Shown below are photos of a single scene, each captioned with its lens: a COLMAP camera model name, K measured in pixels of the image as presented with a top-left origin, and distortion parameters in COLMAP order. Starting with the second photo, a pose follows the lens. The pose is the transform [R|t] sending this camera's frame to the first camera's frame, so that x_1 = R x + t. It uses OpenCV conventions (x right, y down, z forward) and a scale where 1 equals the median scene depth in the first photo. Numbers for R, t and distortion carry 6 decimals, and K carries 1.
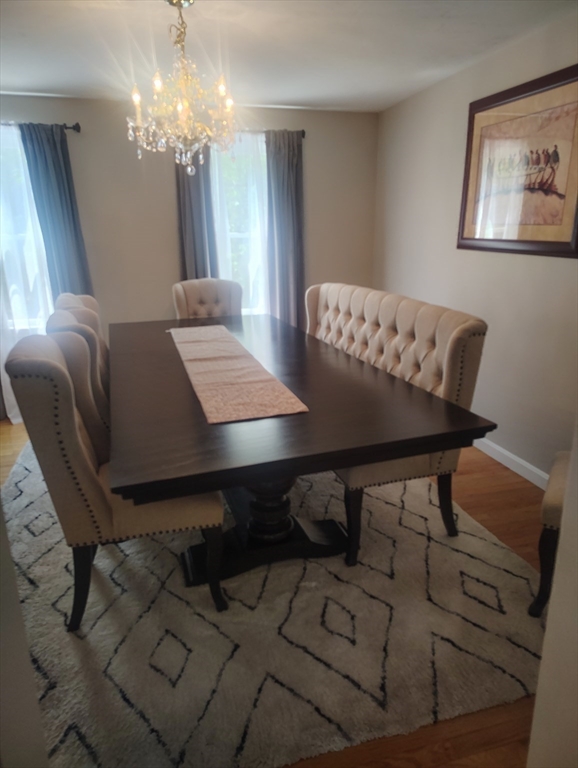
lens RADIAL K [[529.6, 0, 294.4], [0, 529.6, 388.3], [0, 0, 1]] dist [0.037855, -0.028385]
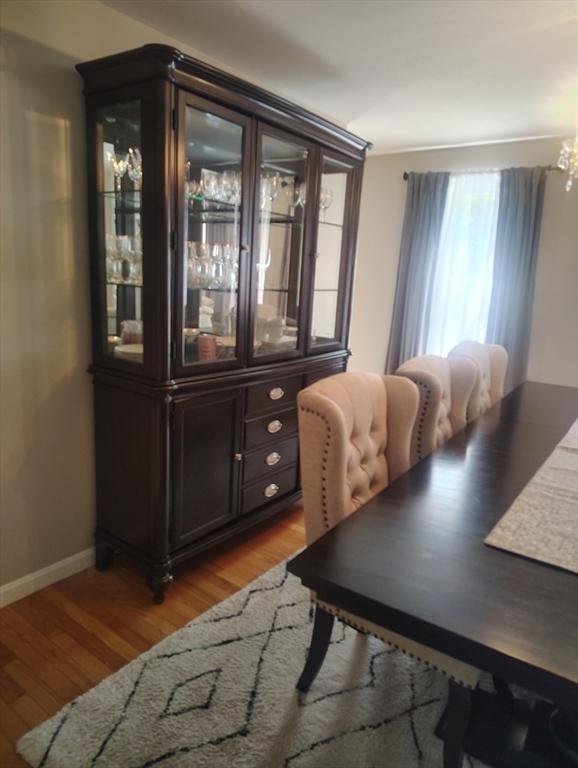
lens RADIAL K [[529.6, 0, 287.3], [0, 529.6, 382.2], [0, 0, 1]] dist [0.037855, -0.028385]
pose [[0.608492, 0.211805, -0.764772, 0.153981], [-0.286360, 0.957395, 0.037309, -0.076452], [0.740092, 0.196298, 0.643219, 0.274574]]
